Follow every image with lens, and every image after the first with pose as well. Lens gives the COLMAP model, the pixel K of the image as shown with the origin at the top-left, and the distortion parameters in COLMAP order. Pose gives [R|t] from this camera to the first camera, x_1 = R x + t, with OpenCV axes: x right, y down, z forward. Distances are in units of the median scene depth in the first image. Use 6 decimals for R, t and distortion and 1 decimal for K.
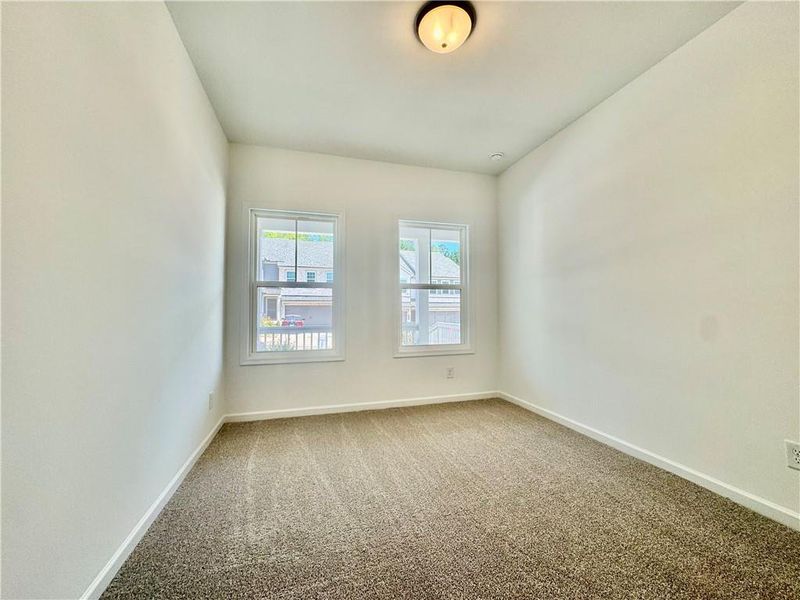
lens RADIAL K [[317.0, 0, 400.0], [0, 317.0, 300.0], [0, 0, 1]] dist [0.001110, 0.000081]
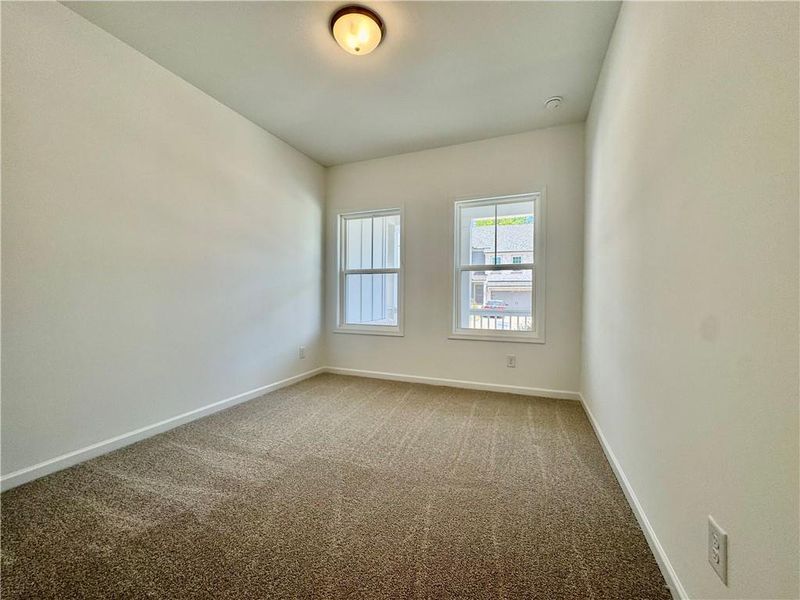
lens RADIAL K [[319.7, 0, 400.0], [0, 319.7, 300.0], [0, 0, 1]] dist [0.000233, 0.000008]
pose [[0.784283, 0.015912, -0.620199, 0.234245], [0.012221, 0.999081, 0.041088, 0.005430], [0.620283, -0.039804, 0.783367, 0.044499]]
